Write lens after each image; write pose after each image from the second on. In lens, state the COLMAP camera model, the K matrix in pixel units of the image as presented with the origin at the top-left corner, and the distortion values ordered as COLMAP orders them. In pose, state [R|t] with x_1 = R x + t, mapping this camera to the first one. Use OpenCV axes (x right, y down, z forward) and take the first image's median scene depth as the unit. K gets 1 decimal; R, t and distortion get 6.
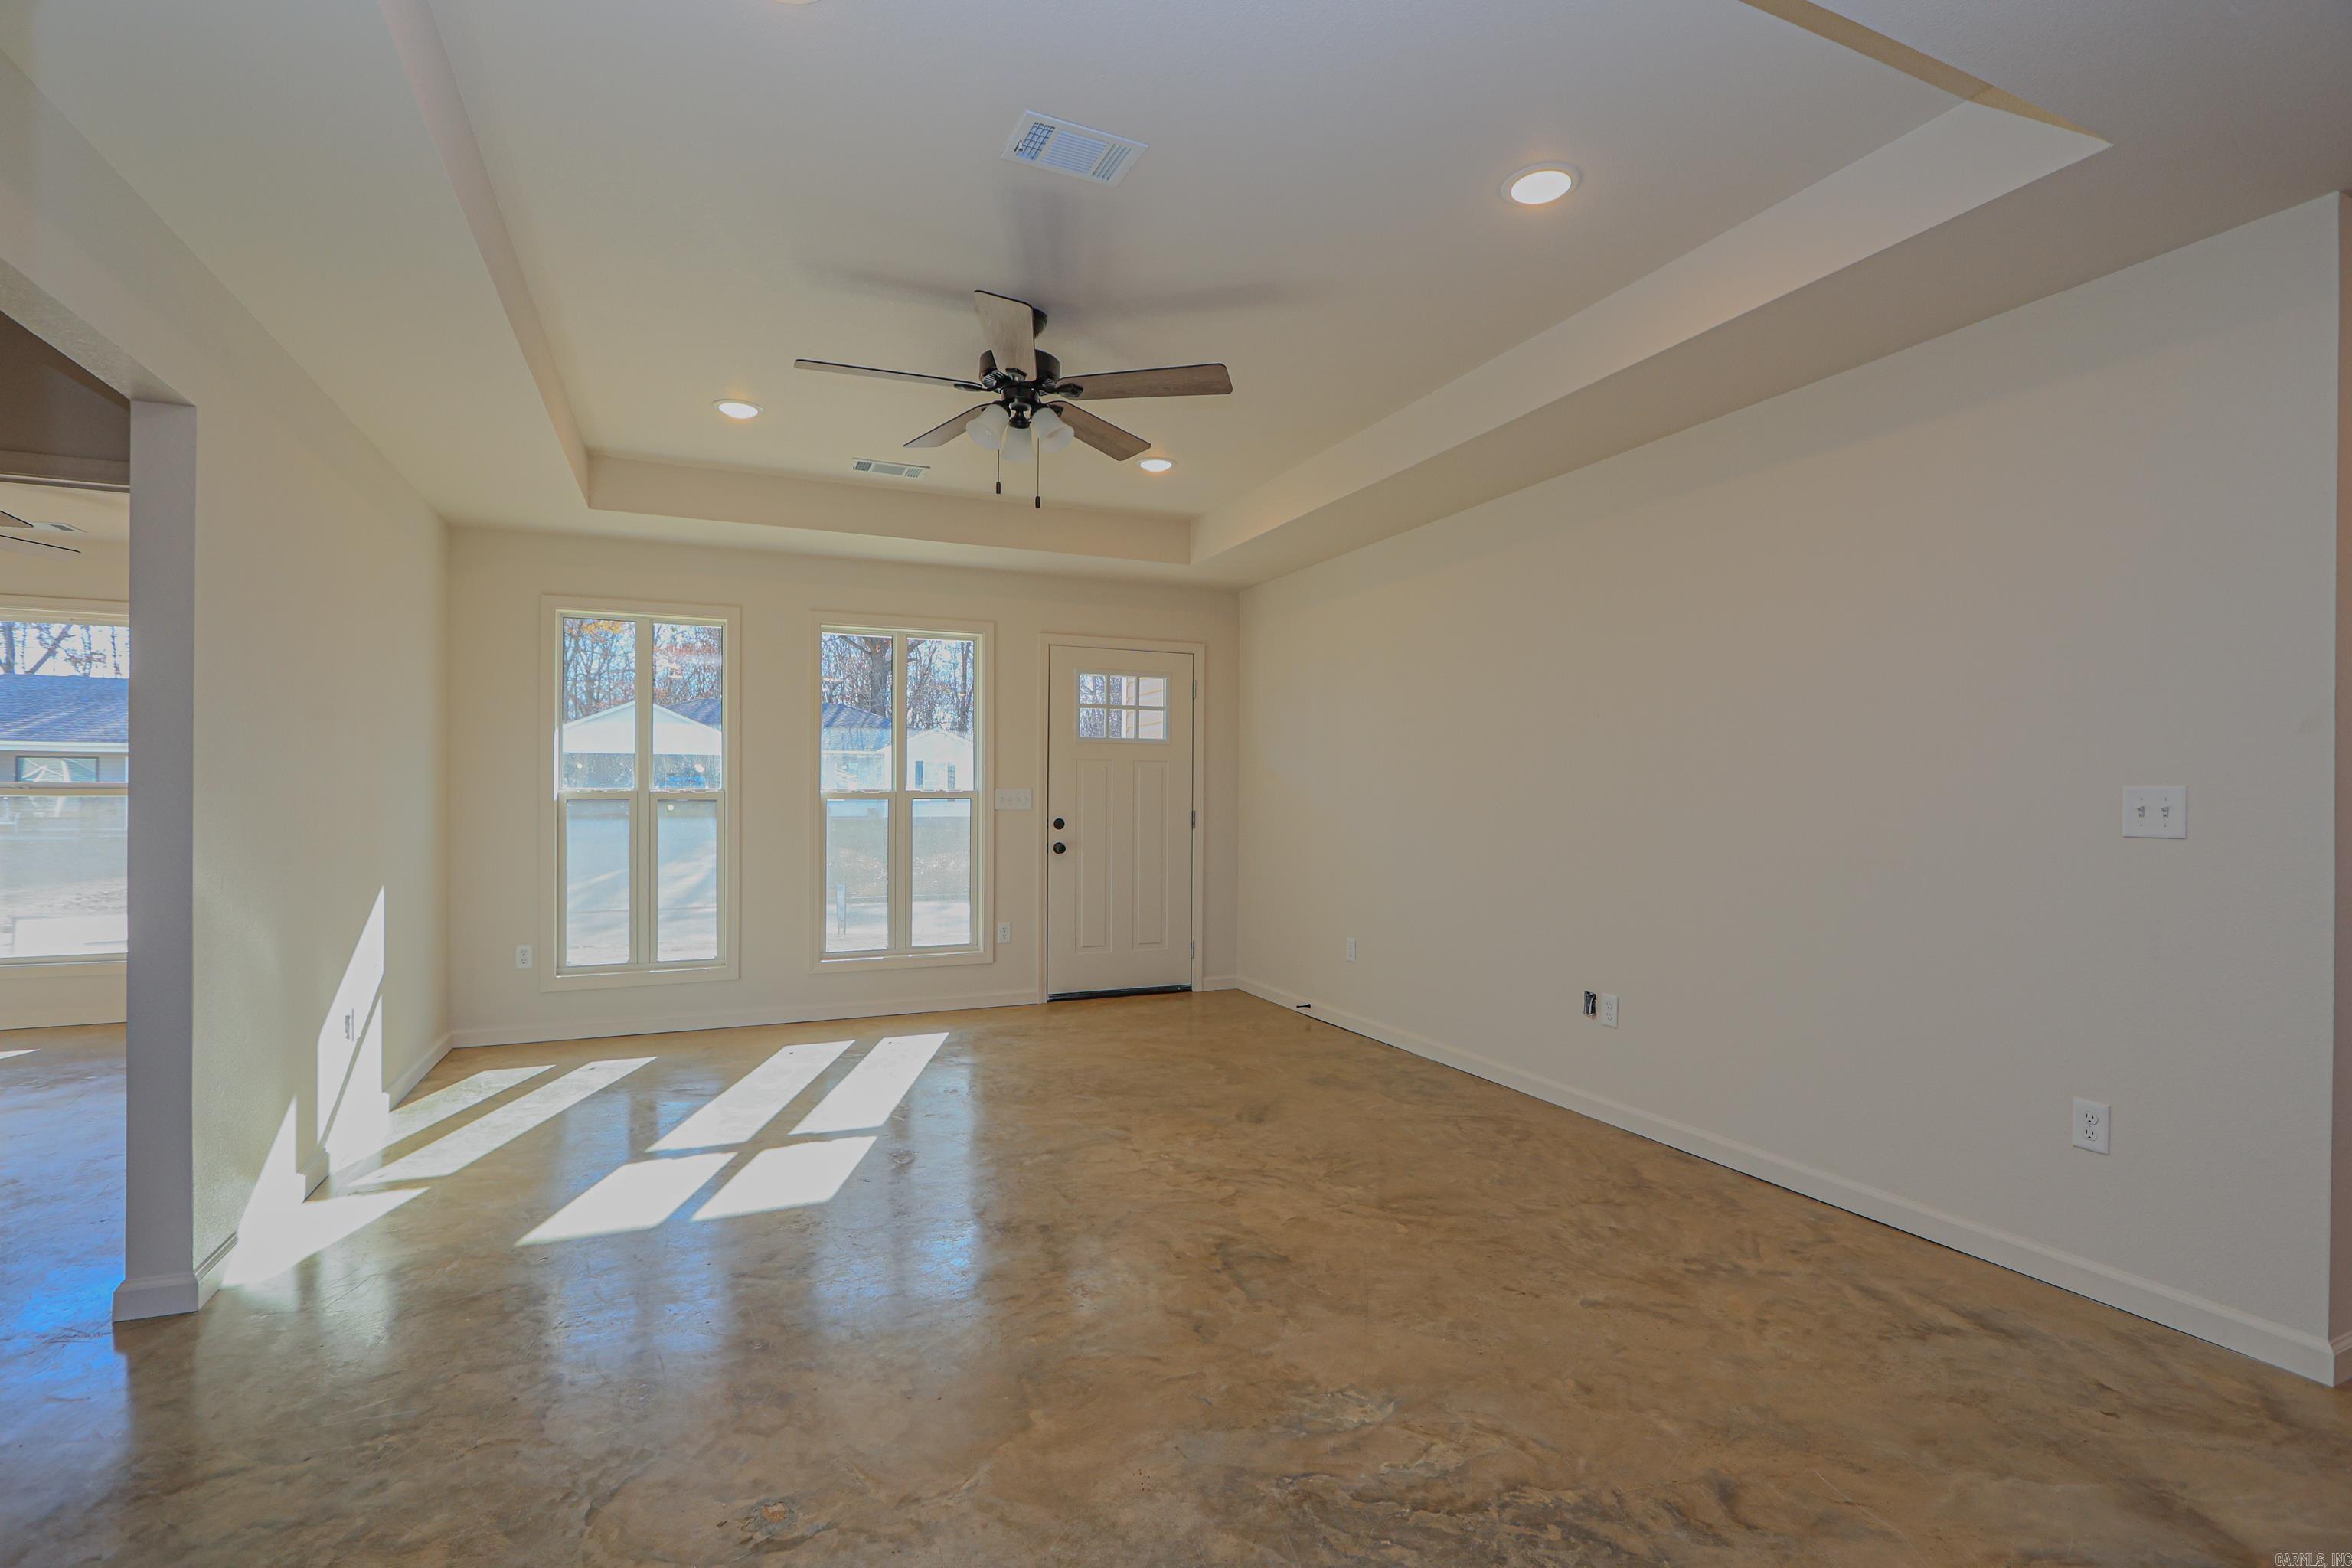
lens RADIAL K [[1086.0, 0, 1176.0], [0, 1086.0, 784.0], [0, 0, 1]] dist [-0.011774, 0.000604]
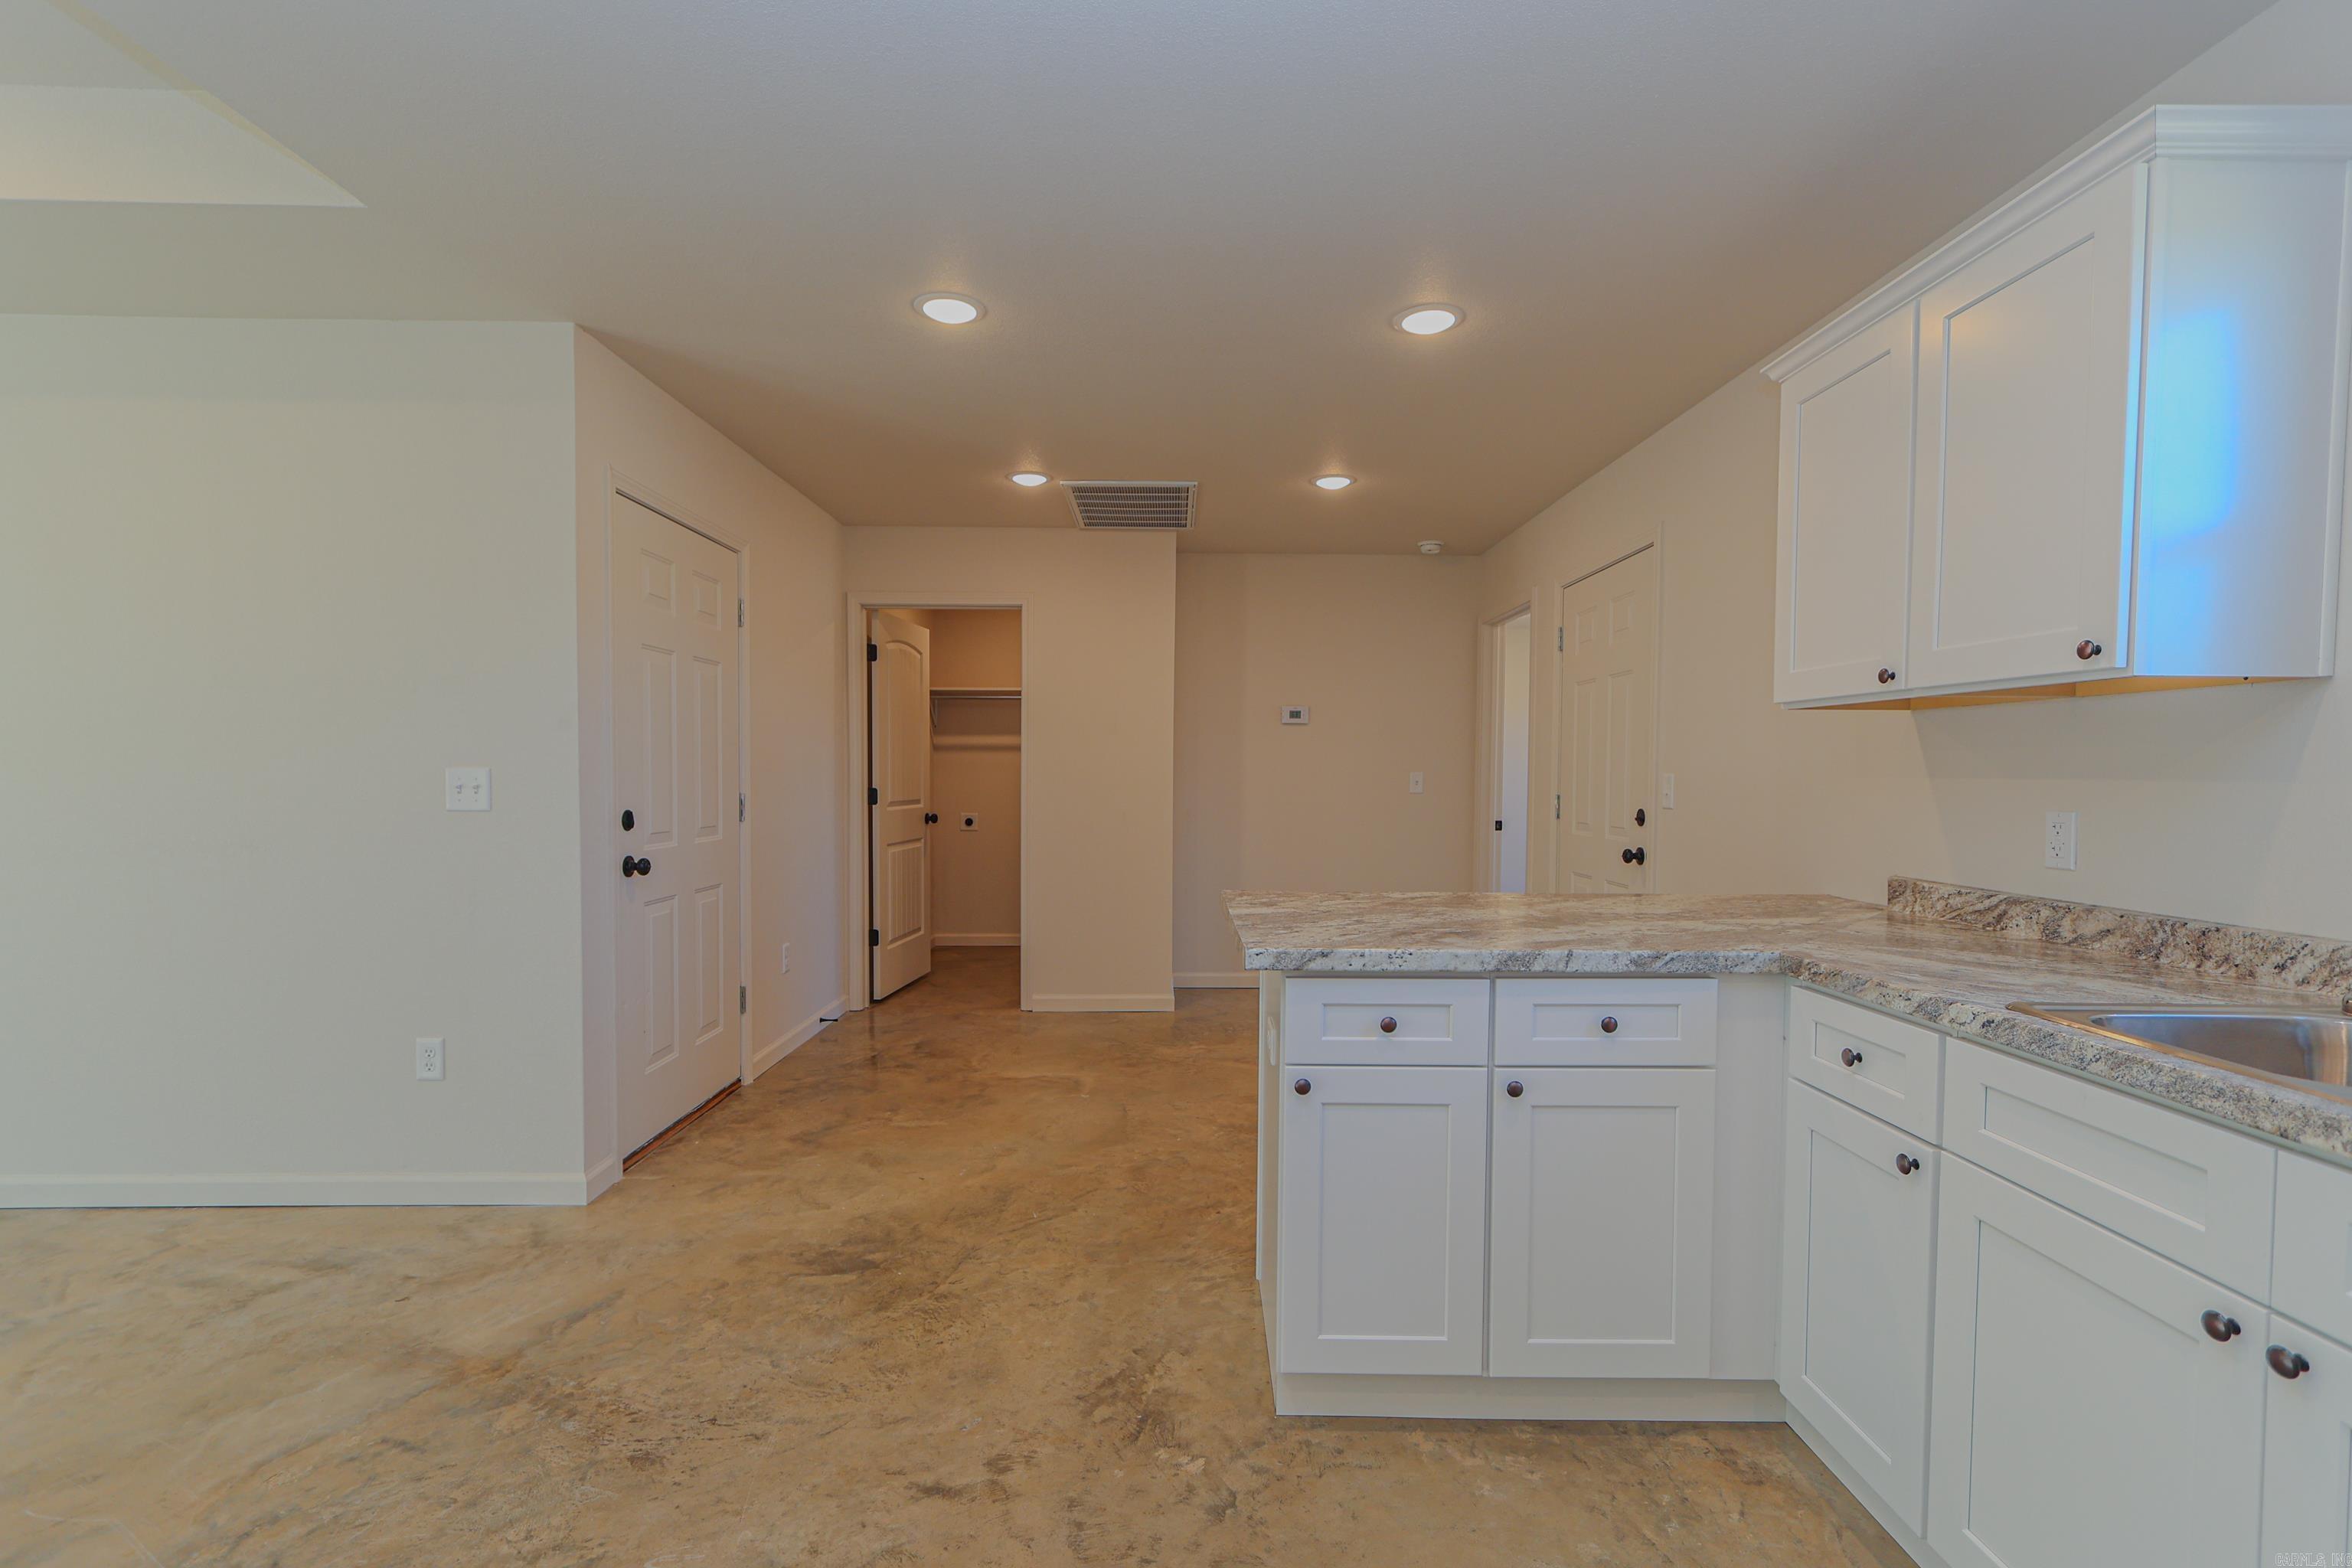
lens RADIAL K [[1070.8, 0, 1179.2], [0, 1070.8, 805.4], [0, 0, 1]] dist [0.005855, 0.001199]
pose [[0.386616, -0.033577, 0.921629, 0.100746], [-0.011626, 0.999080, 0.041276, -0.014381], [-0.922167, -0.026673, 0.385870, -0.192406]]
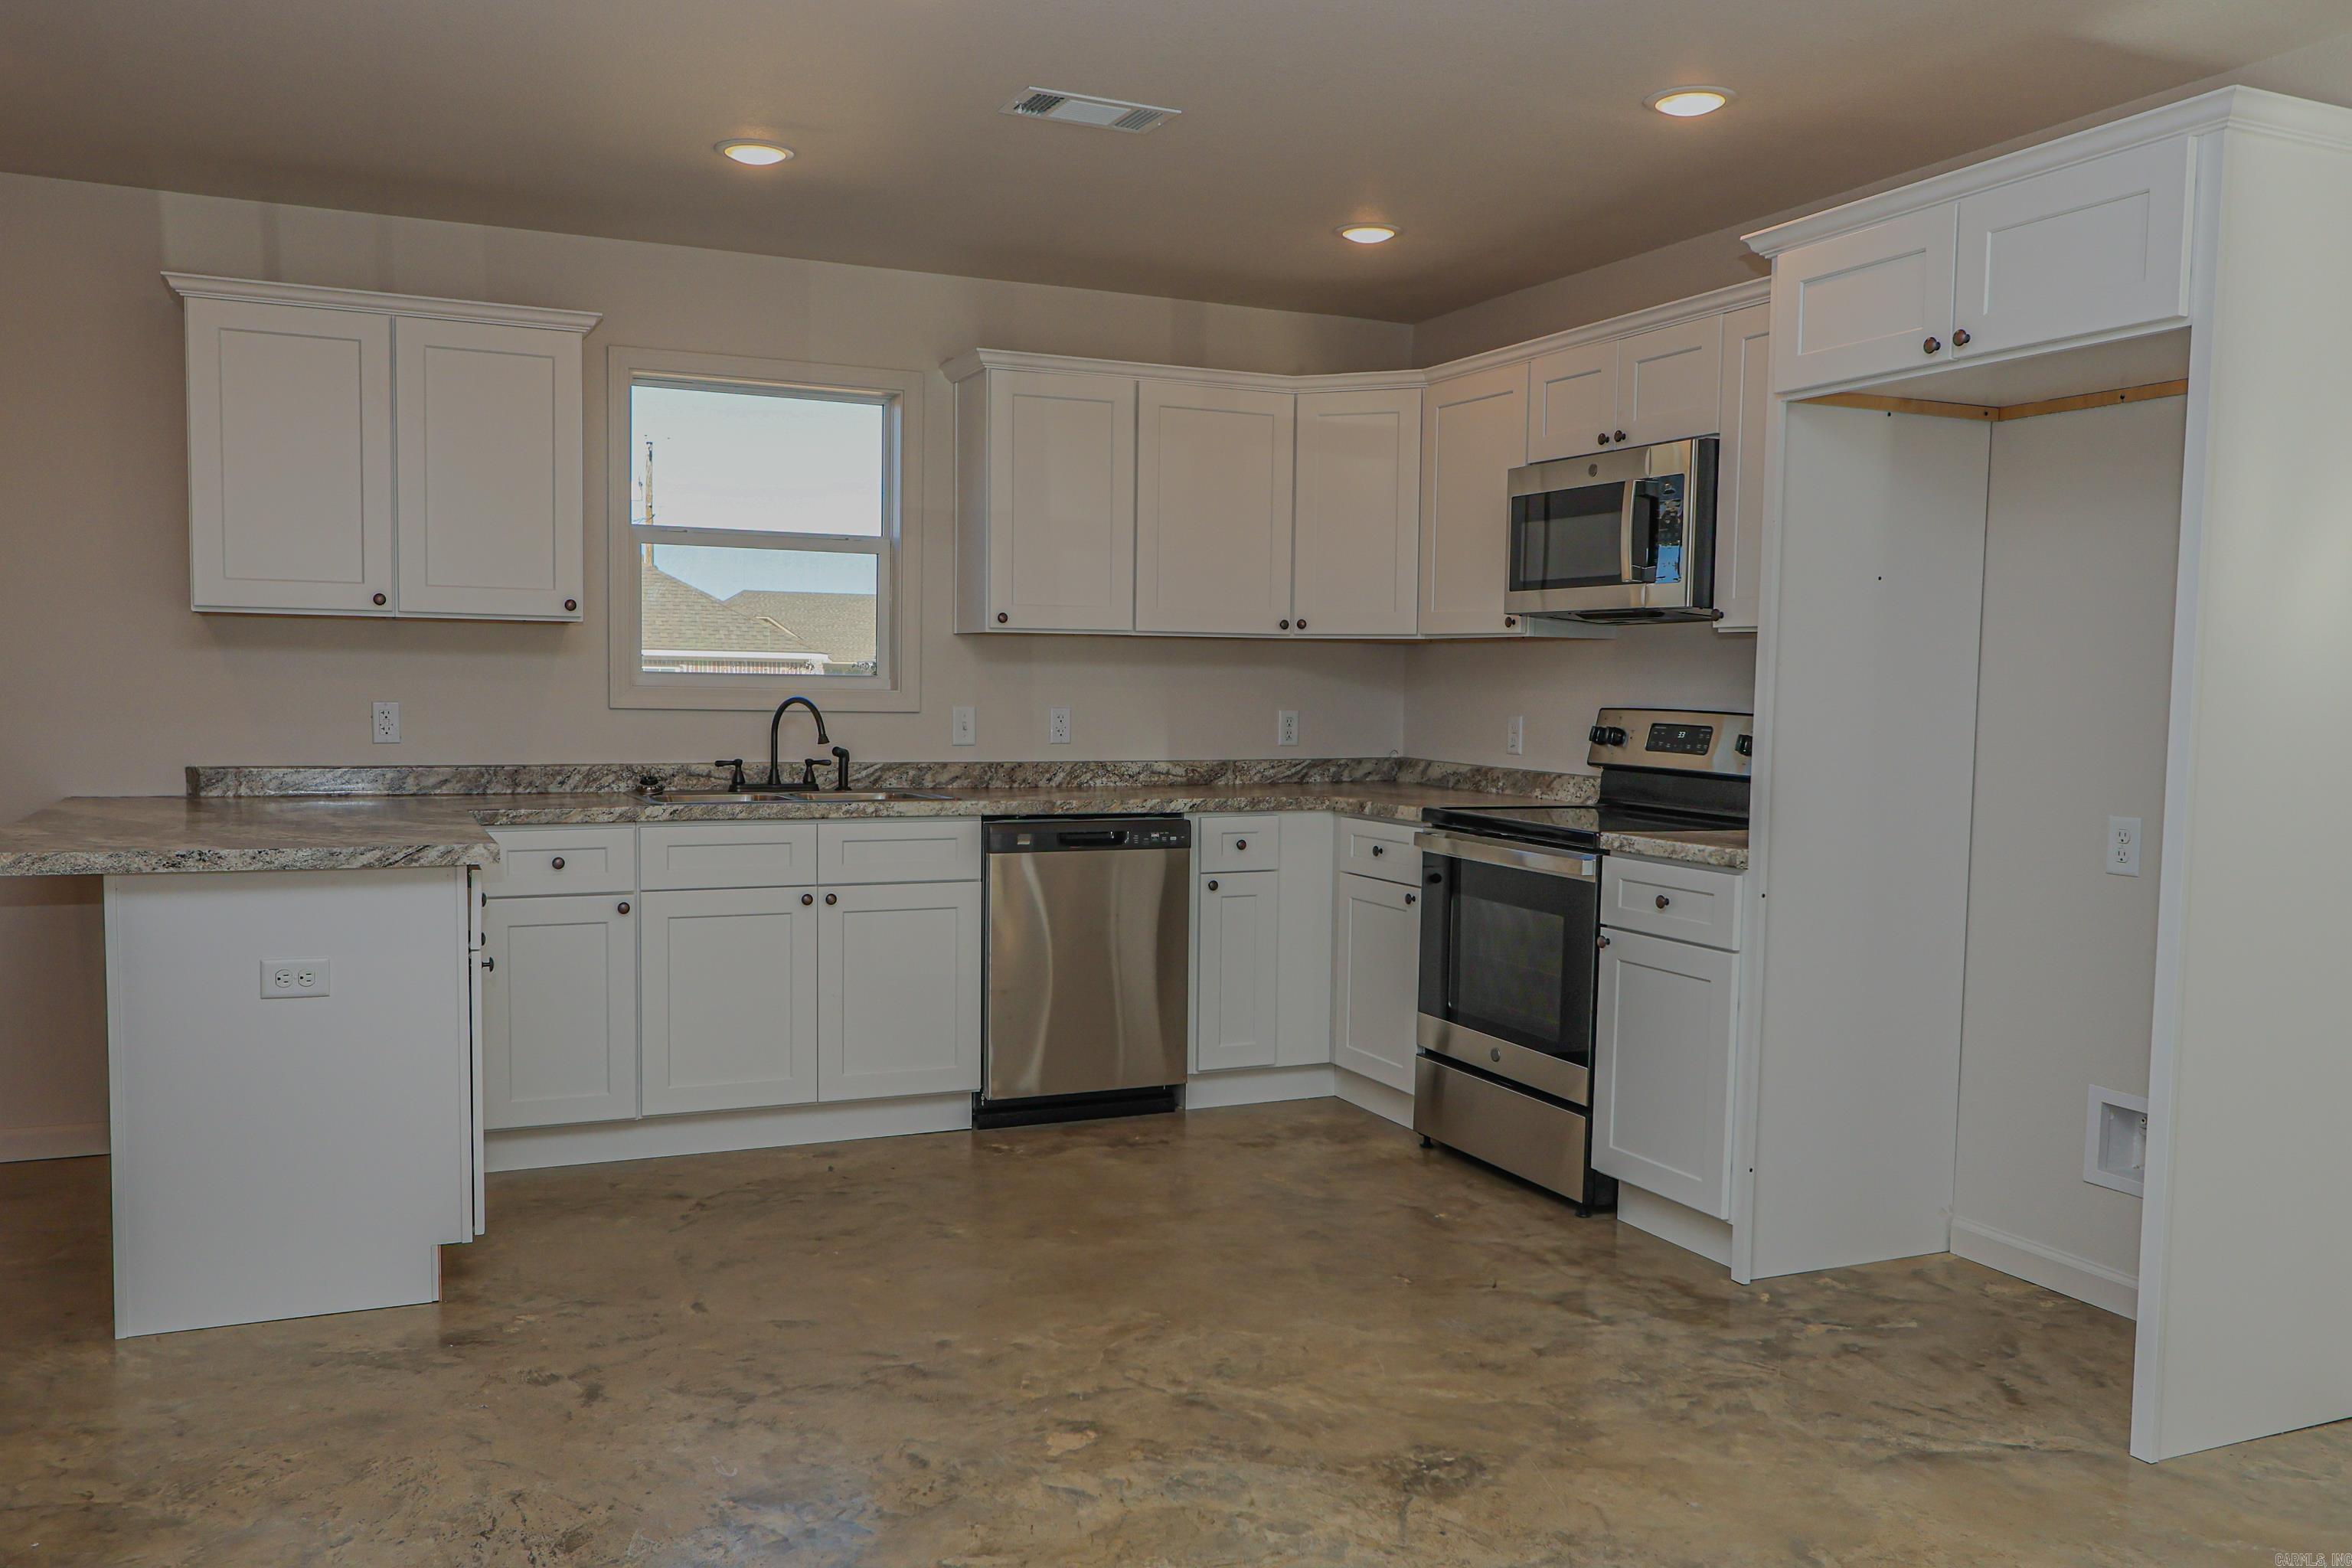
lens RADIAL K [[1817.4, 0, 1176.0], [0, 1817.4, 784.0], [0, 0, 1]] dist [-0.009295, 0.005966]
pose [[-0.999649, -0.019851, -0.017555, 0.280162], [-0.020707, 0.998534, 0.050004, -0.010583], [0.016537, 0.050350, -0.998595, 1.162850]]
